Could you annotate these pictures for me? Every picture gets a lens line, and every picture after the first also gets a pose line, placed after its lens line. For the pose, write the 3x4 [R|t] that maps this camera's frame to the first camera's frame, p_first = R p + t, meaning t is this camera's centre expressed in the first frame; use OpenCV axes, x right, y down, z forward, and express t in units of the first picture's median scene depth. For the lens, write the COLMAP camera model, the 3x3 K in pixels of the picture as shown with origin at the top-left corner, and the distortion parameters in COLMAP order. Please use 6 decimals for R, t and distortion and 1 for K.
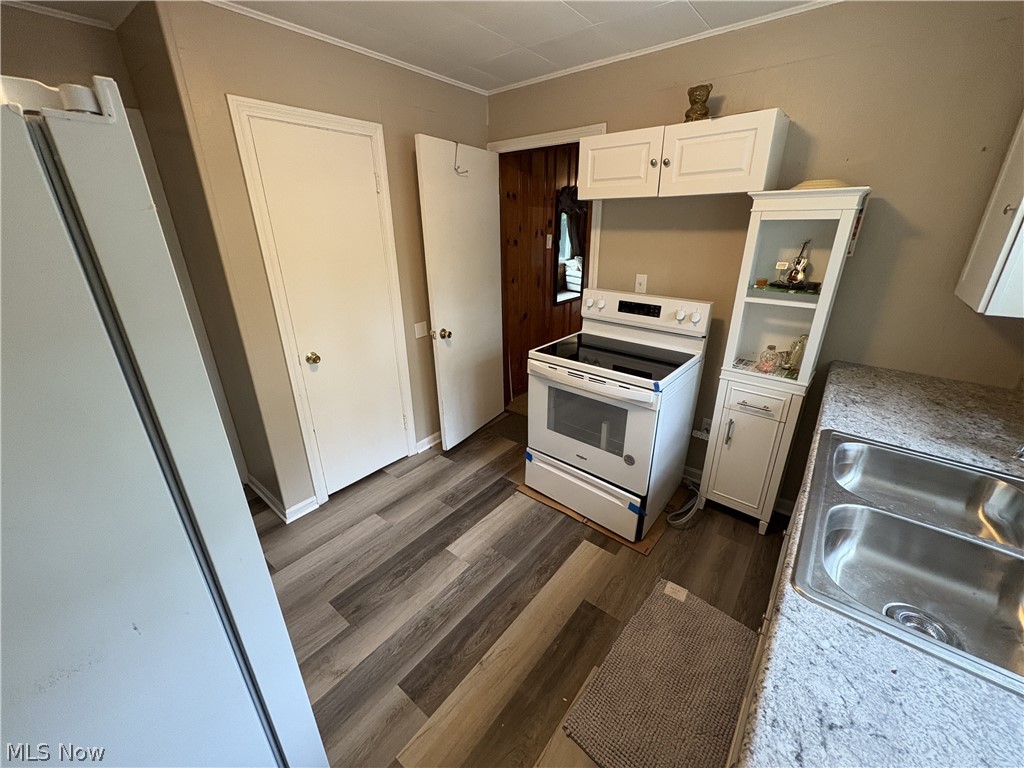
lens RADIAL K [[407.7, 0, 513.0], [0, 407.7, 381.0], [0, 0, 1]] dist [0.001453, 0.000481]
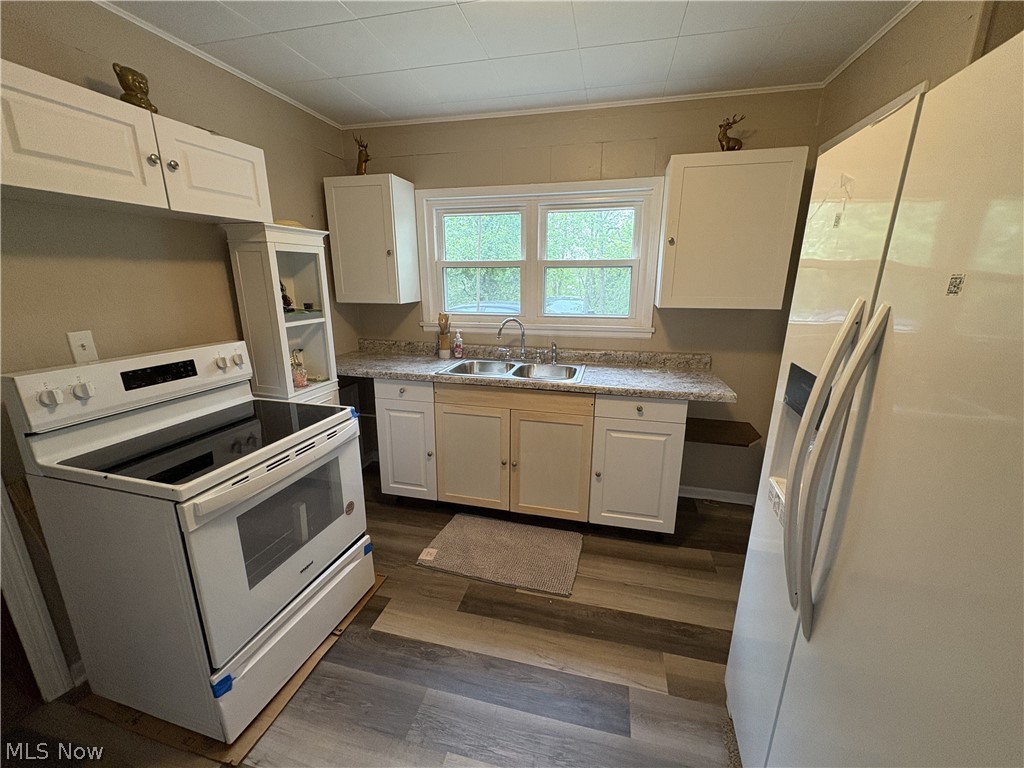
lens RADIAL K [[407.7, 0, 512.3], [0, 407.7, 382.5], [0, 0, 1]] dist [0.001453, 0.000481]
pose [[-0.422505, -0.220969, 0.879012, -0.599585], [0.337951, 0.861480, 0.379000, -0.265105], [-0.840999, 0.457193, -0.289303, 0.857540]]
